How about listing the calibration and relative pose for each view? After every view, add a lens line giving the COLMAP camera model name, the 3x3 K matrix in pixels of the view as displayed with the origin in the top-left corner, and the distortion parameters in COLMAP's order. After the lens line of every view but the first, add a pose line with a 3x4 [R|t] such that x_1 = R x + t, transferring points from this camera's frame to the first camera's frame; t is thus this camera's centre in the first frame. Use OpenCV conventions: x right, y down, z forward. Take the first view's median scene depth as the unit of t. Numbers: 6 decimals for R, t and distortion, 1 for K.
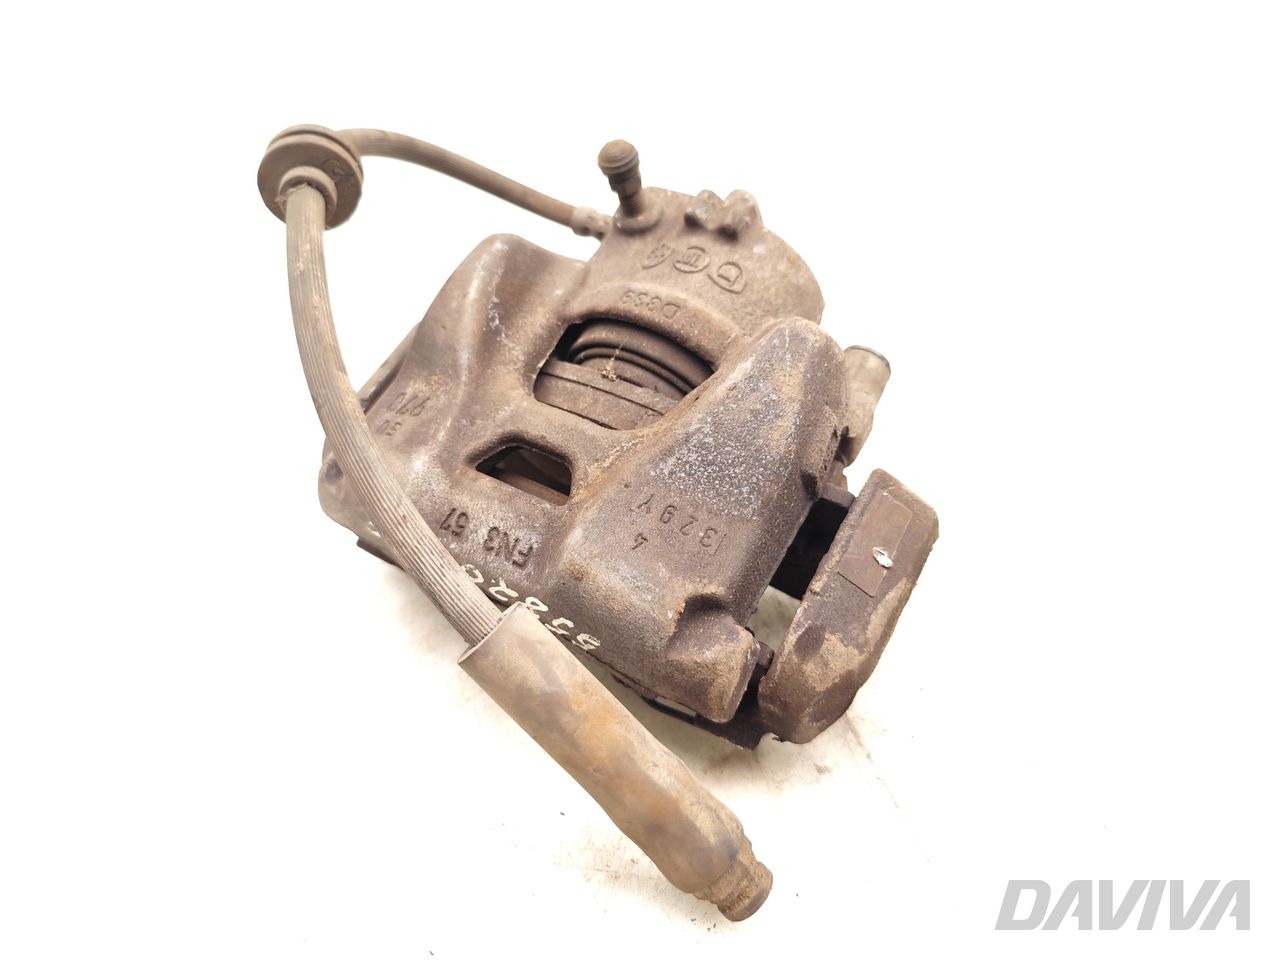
lens RADIAL K [[907.8, 0, 640.0], [0, 907.8, 480.0], [0, 0, 1]] dist [0.078986, -0.000161]
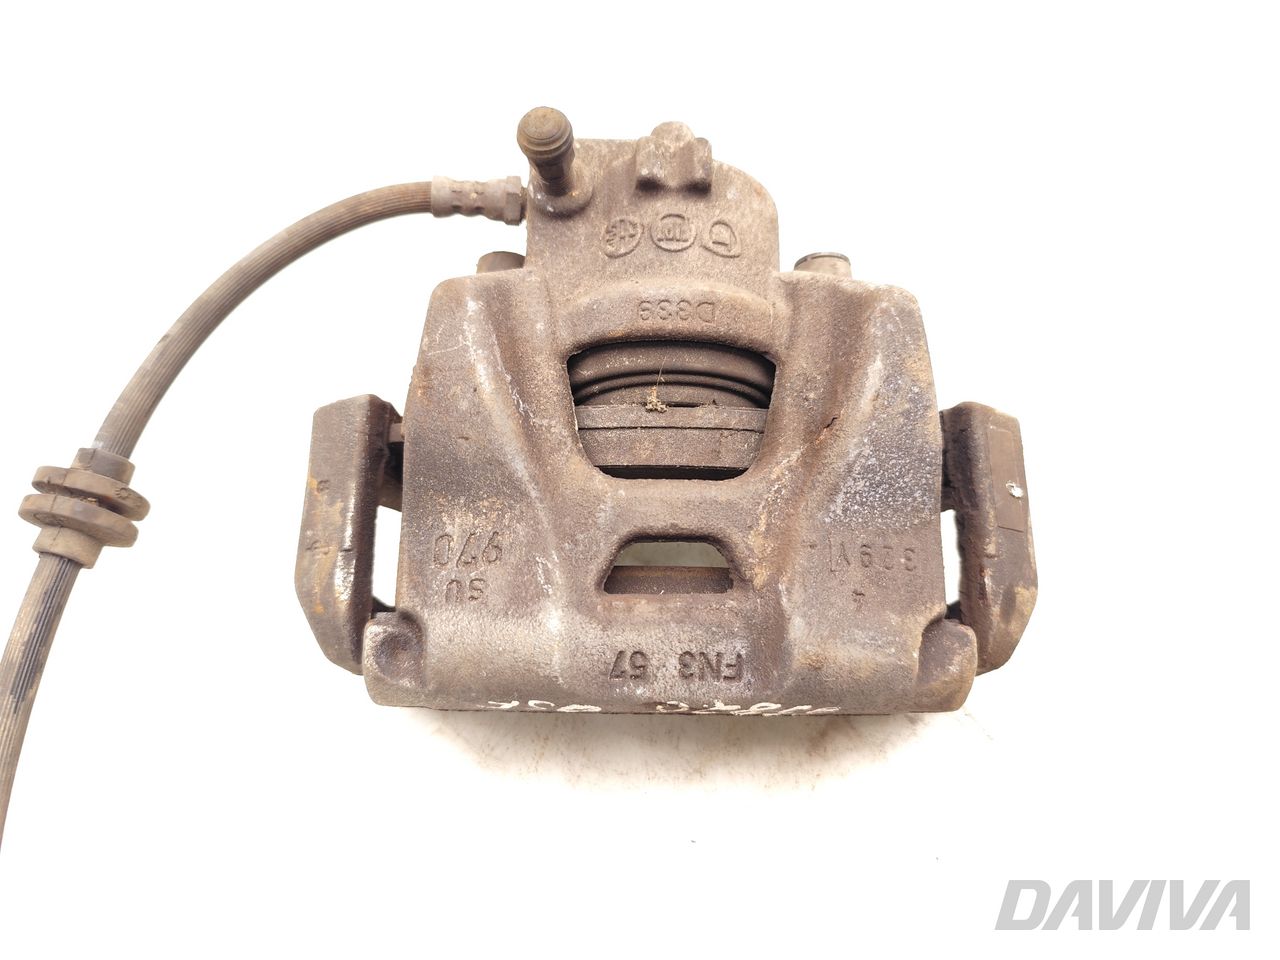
lens RADIAL K [[893.1, 0, 640.6], [0, 893.1, 487.8], [0, 0, 1]] dist [0.042990, -0.001022]
pose [[0.838141, -0.427222, 0.339117, -0.370021], [0.324987, 0.890446, 0.318572, -0.326995], [-0.438067, -0.156800, 0.885162, 0.272859]]
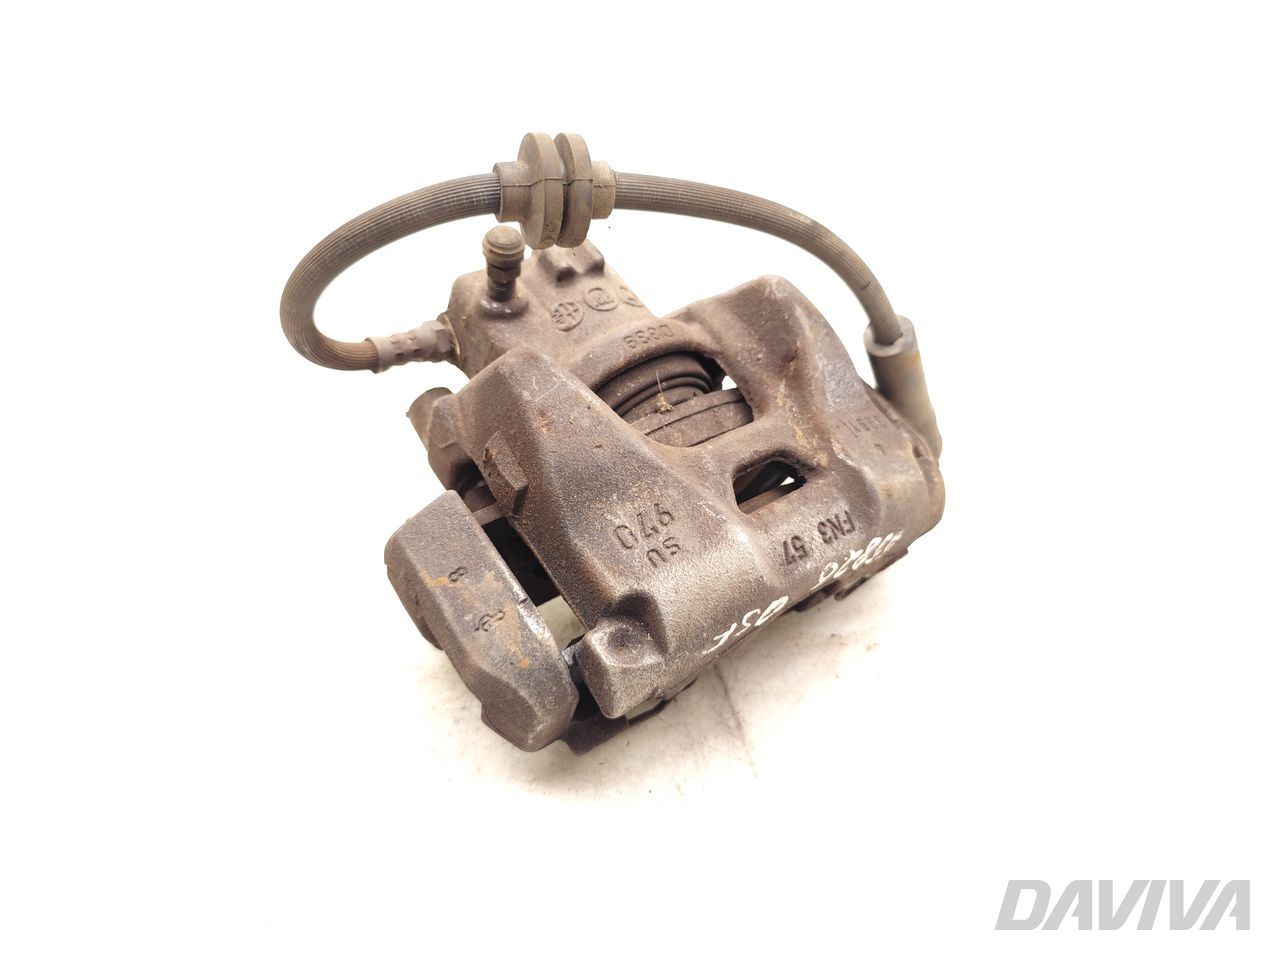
lens RADIAL K [[907.8, 0, 640.0], [0, 907.8, 480.0], [0, 0, 1]] dist [0.078986, -0.000161]
pose [[0.307433, -0.527451, 0.792011, -0.970717], [0.571060, 0.768045, 0.289823, -0.392180], [-0.761167, 0.363184, 0.537328, 0.492985]]
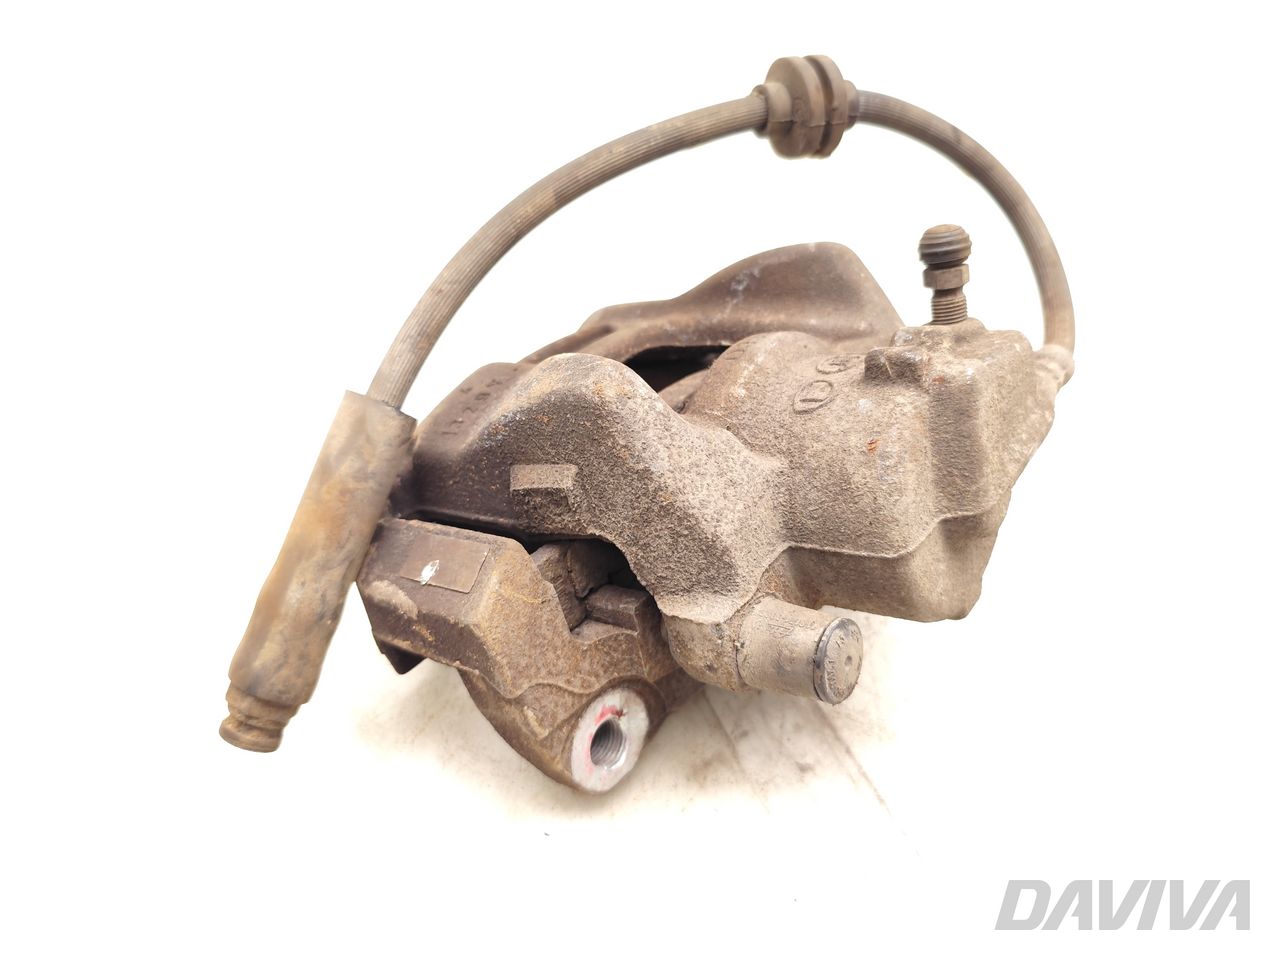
lens RADIAL K [[907.8, 0, 640.0], [0, 907.8, 480.0], [0, 0, 1]] dist [0.078986, -0.000161]
pose [[-0.098127, 0.588031, -0.802864, 0.819632], [-0.659043, 0.566100, 0.495170, -0.494403], [0.745677, 0.577711, 0.331988, 0.717996]]
